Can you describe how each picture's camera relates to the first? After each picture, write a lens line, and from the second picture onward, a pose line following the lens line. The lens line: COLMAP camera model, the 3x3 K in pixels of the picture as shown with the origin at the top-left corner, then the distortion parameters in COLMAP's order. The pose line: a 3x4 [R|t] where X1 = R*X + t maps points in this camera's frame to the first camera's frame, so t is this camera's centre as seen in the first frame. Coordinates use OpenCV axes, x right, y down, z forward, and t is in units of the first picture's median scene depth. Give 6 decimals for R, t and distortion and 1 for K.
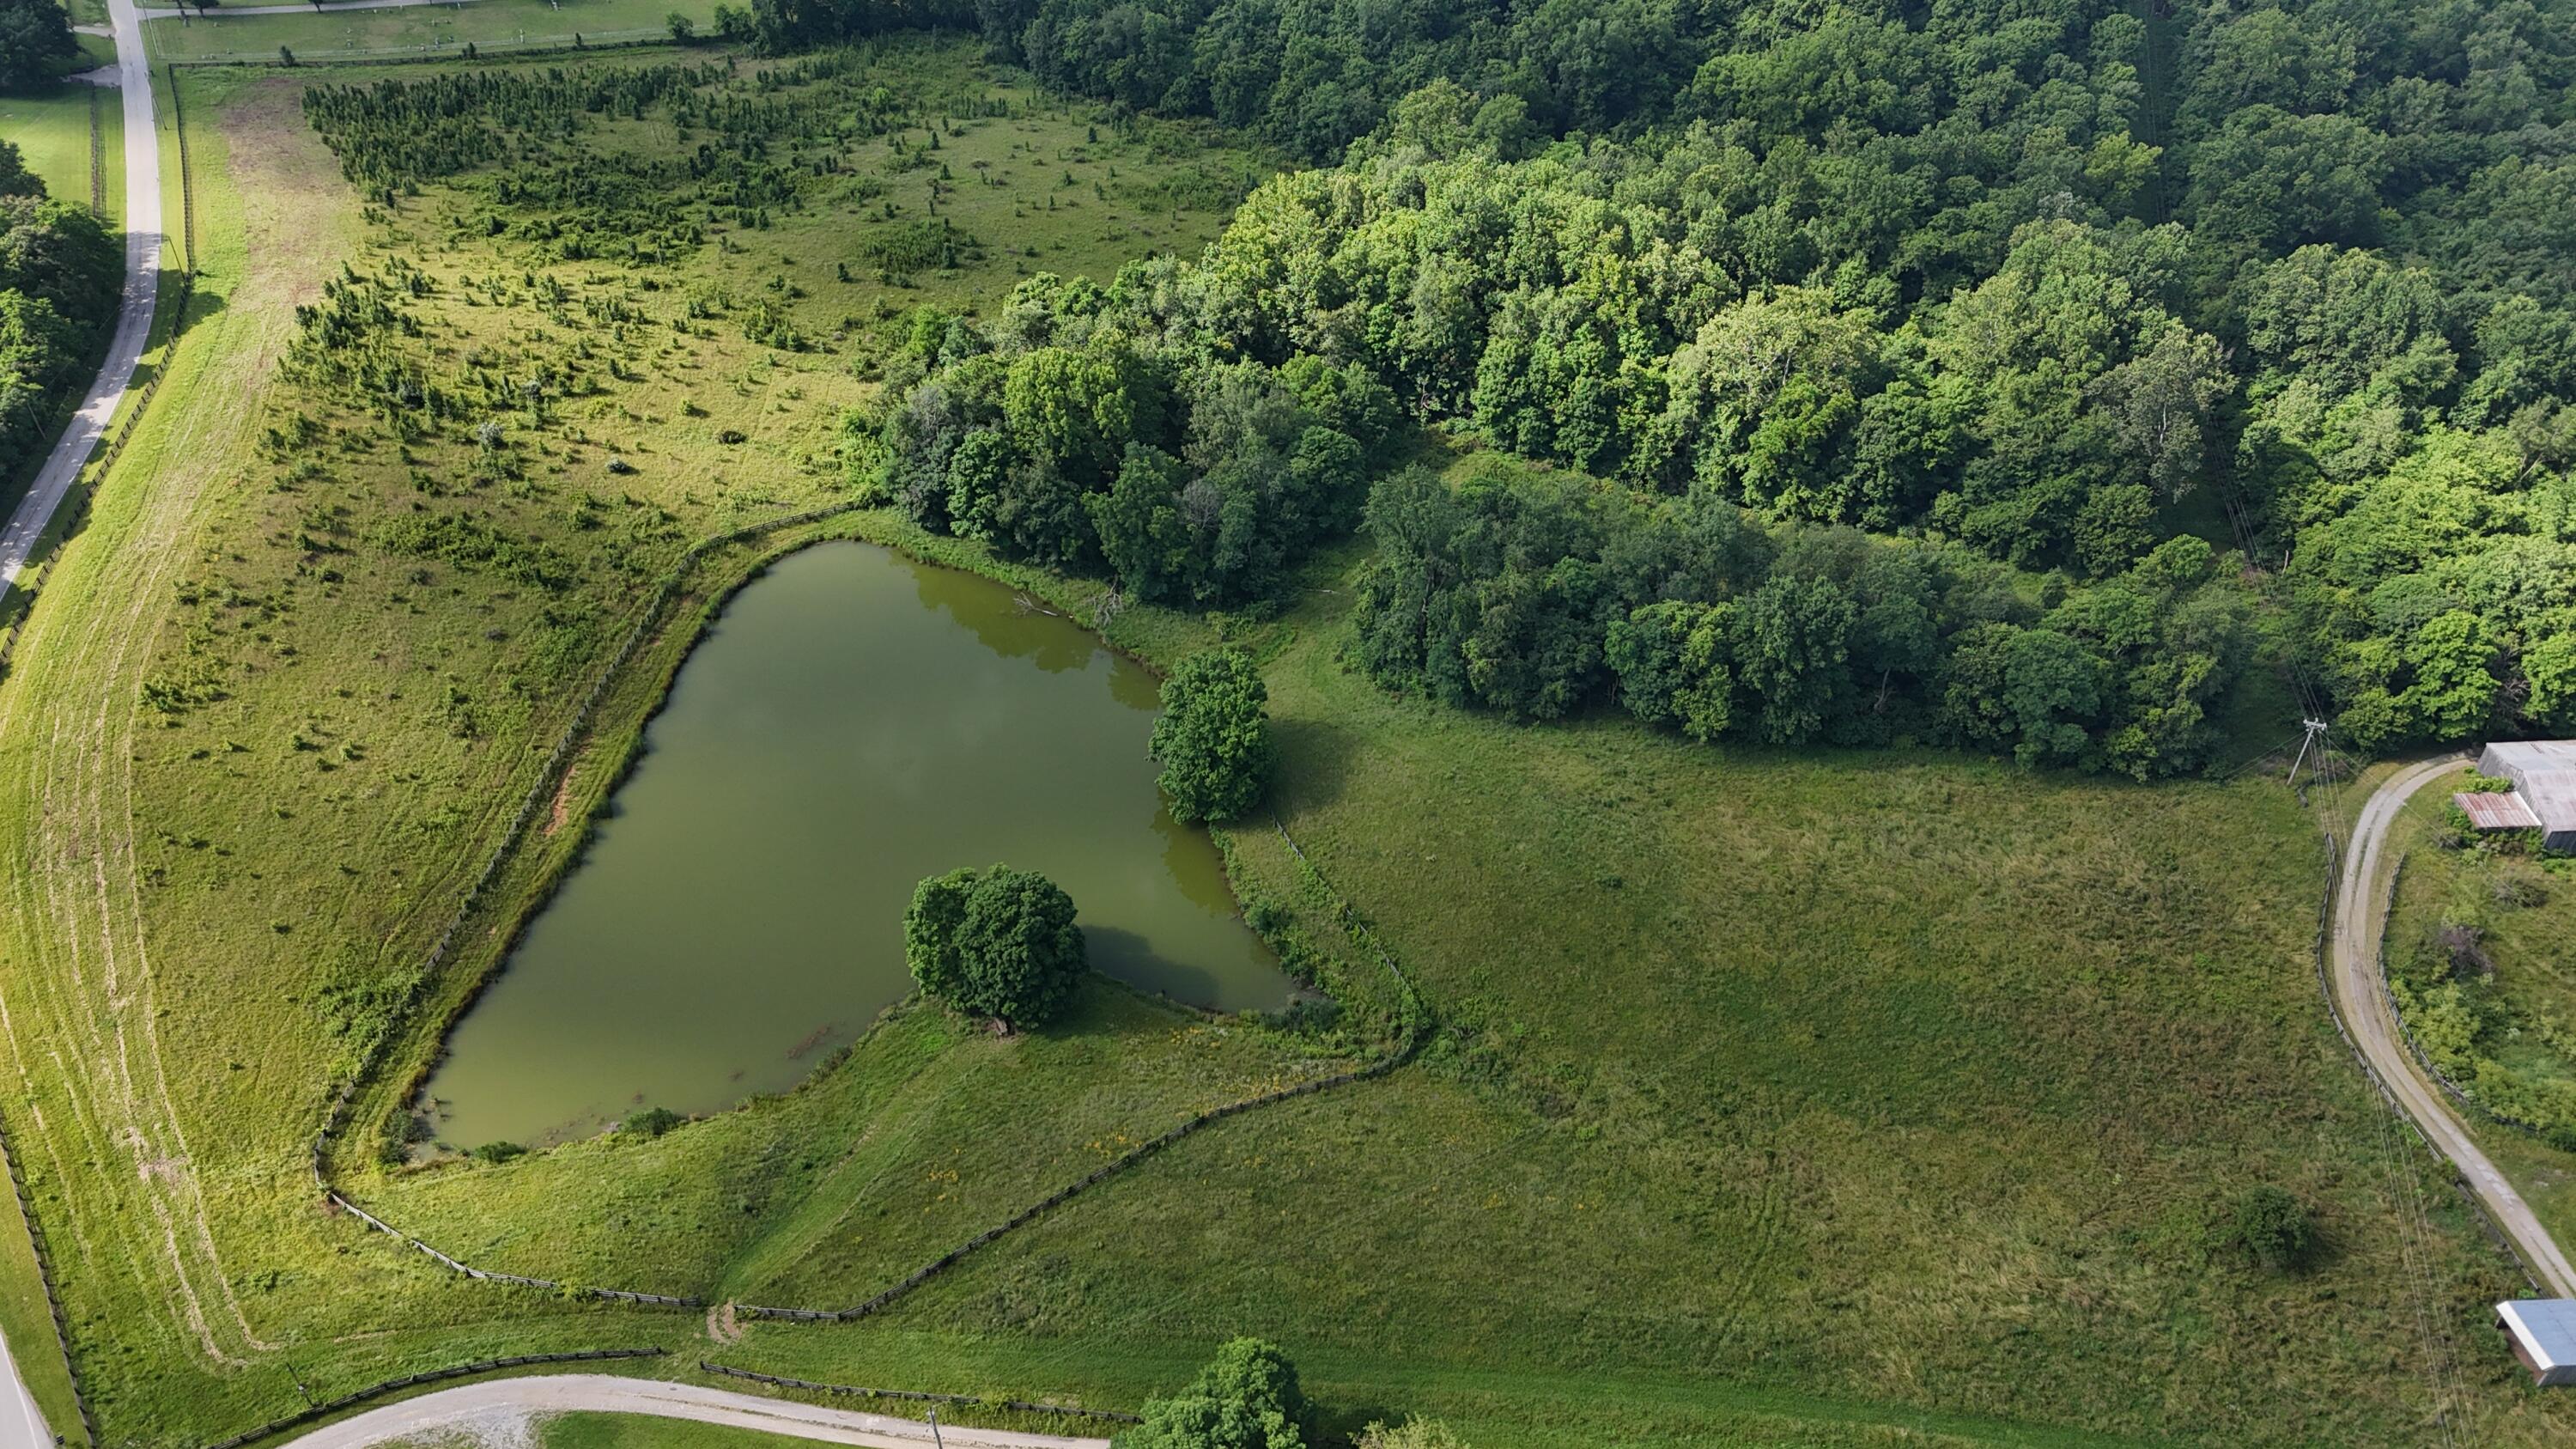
lens RADIAL K [[1906.3, 0, 1288.8], [0, 1906.3, 731.7], [0, 0, 1]] dist [0.075475, -0.061541]
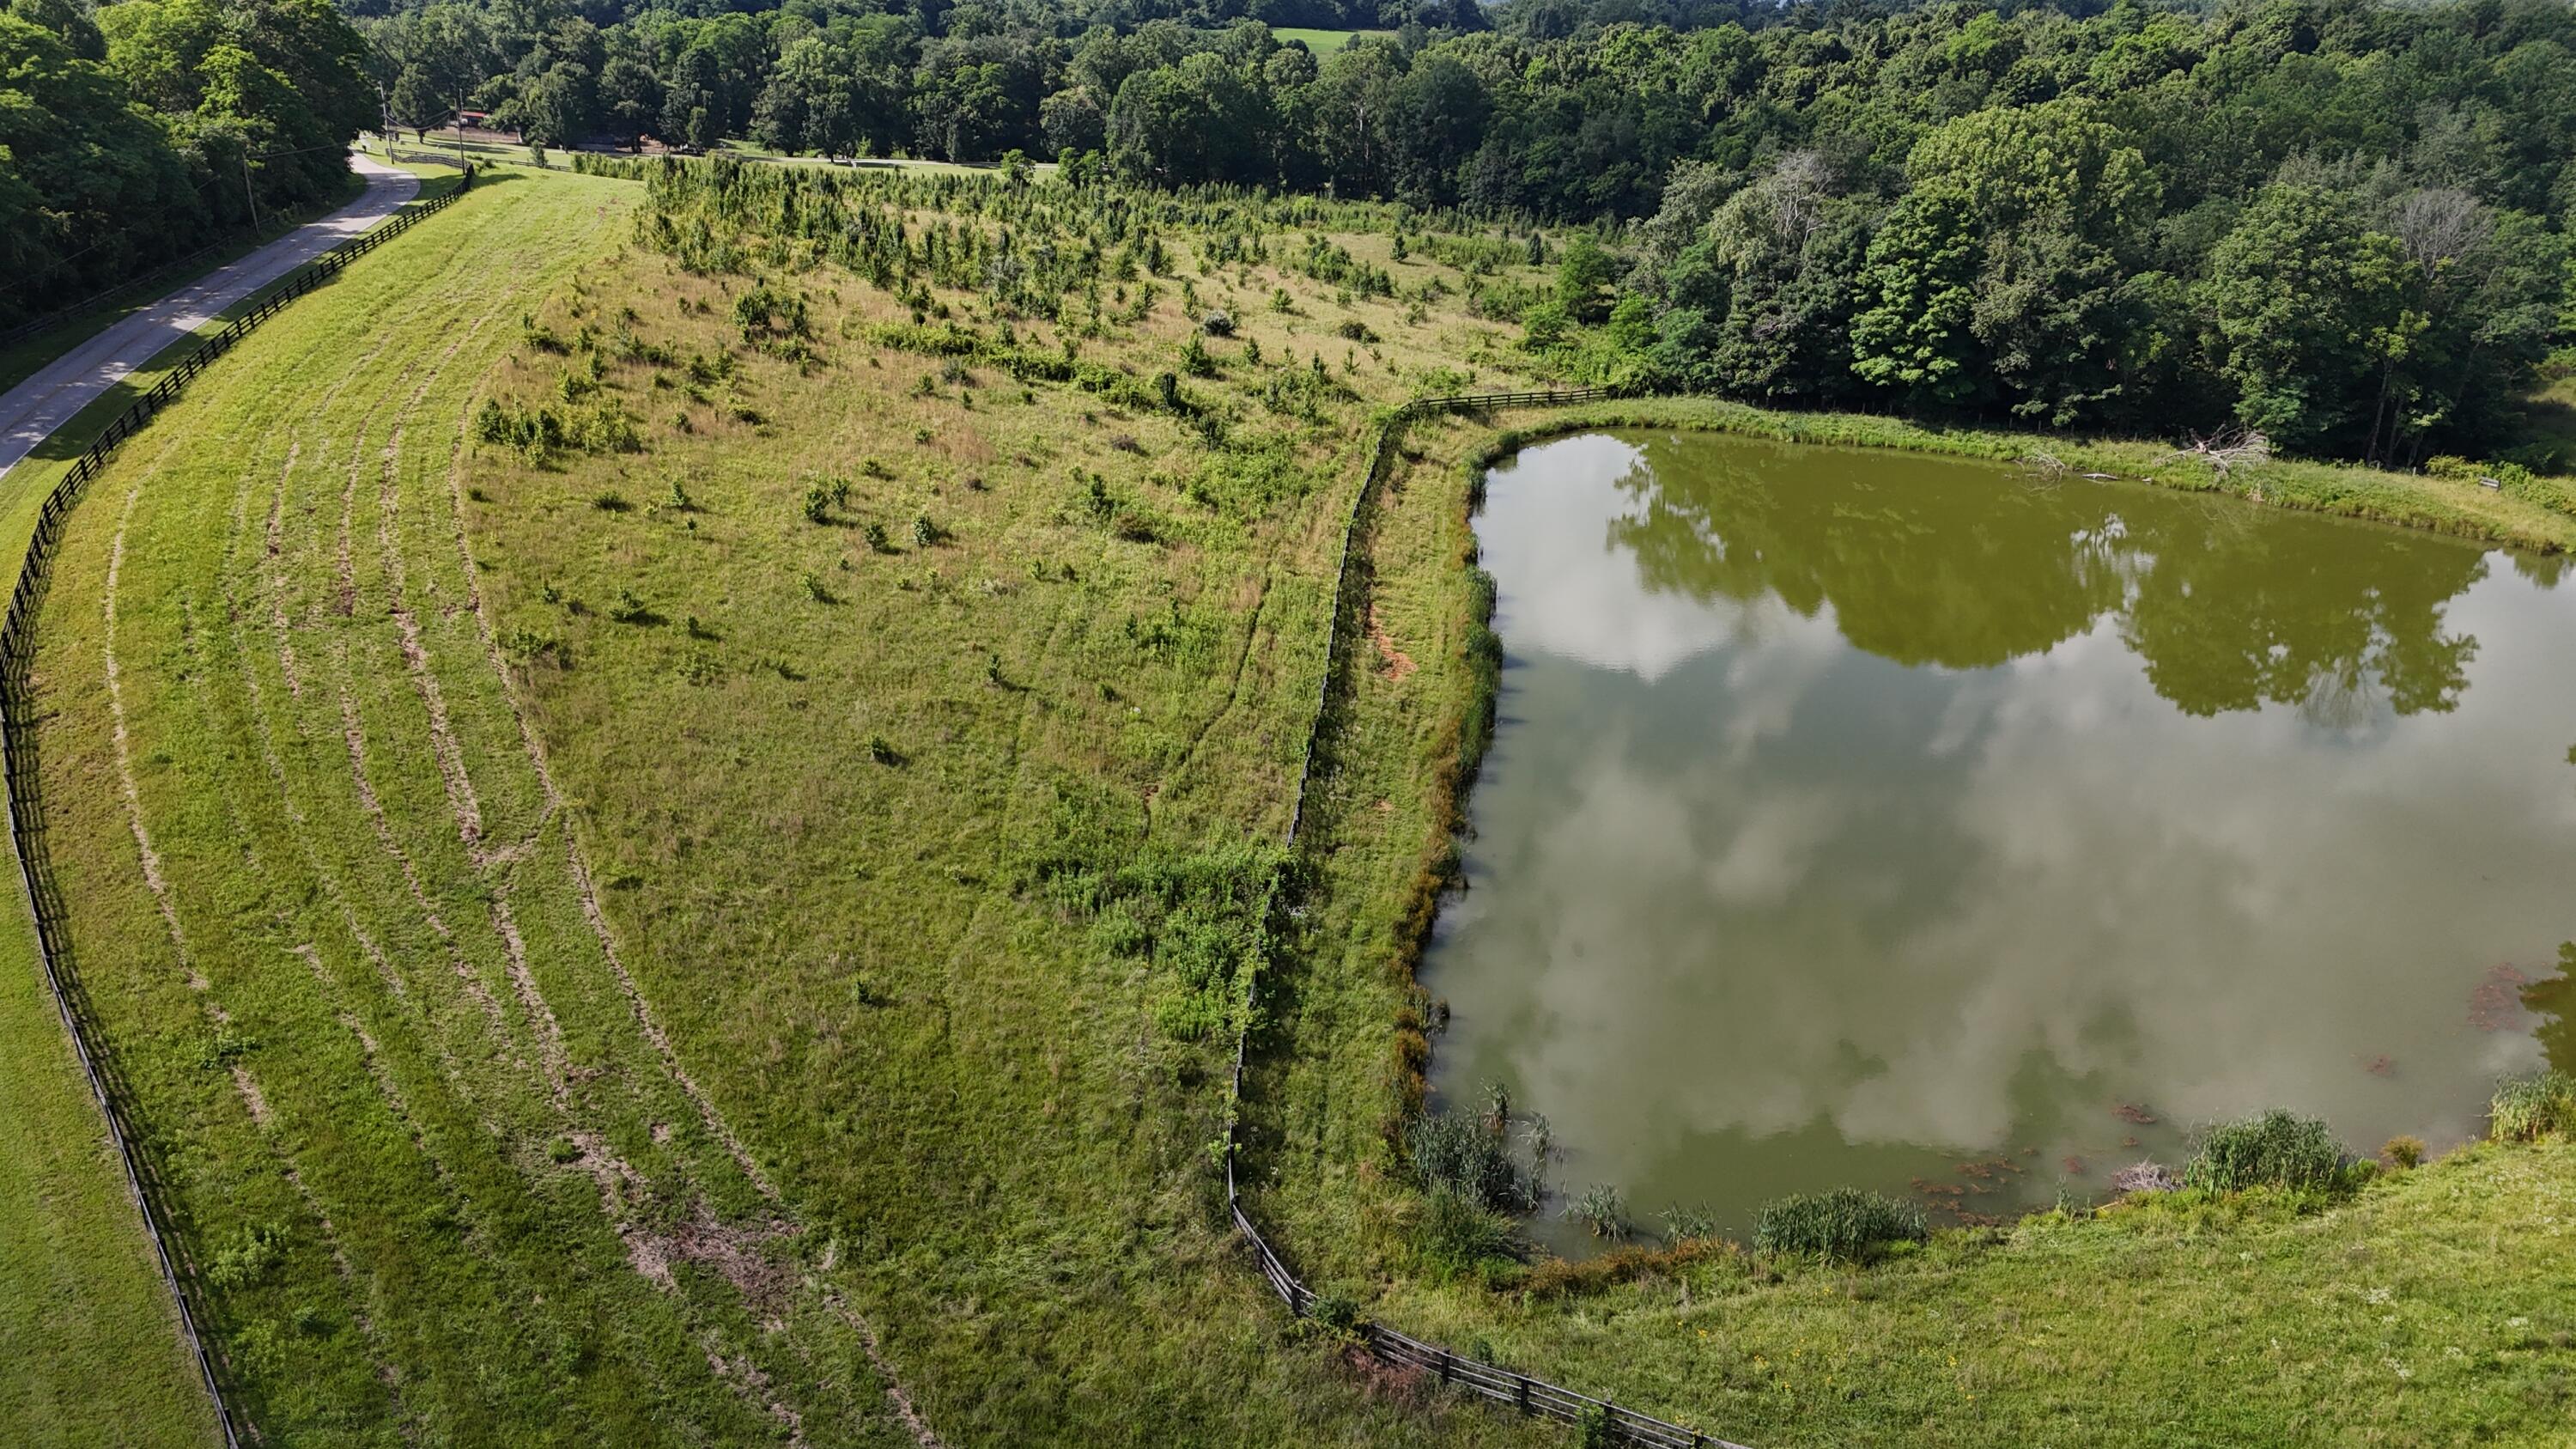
lens RADIAL K [[1906.3, 0, 1293.9], [0, 1906.3, 701.7], [0, 0, 1]] dist [0.075475, -0.061541]
pose [[0.999548, 0.007442, 0.029134, -0.482407], [0.002571, 0.944193, -0.329384, 0.229390], [-0.029960, 0.329310, 0.943747, 0.685179]]
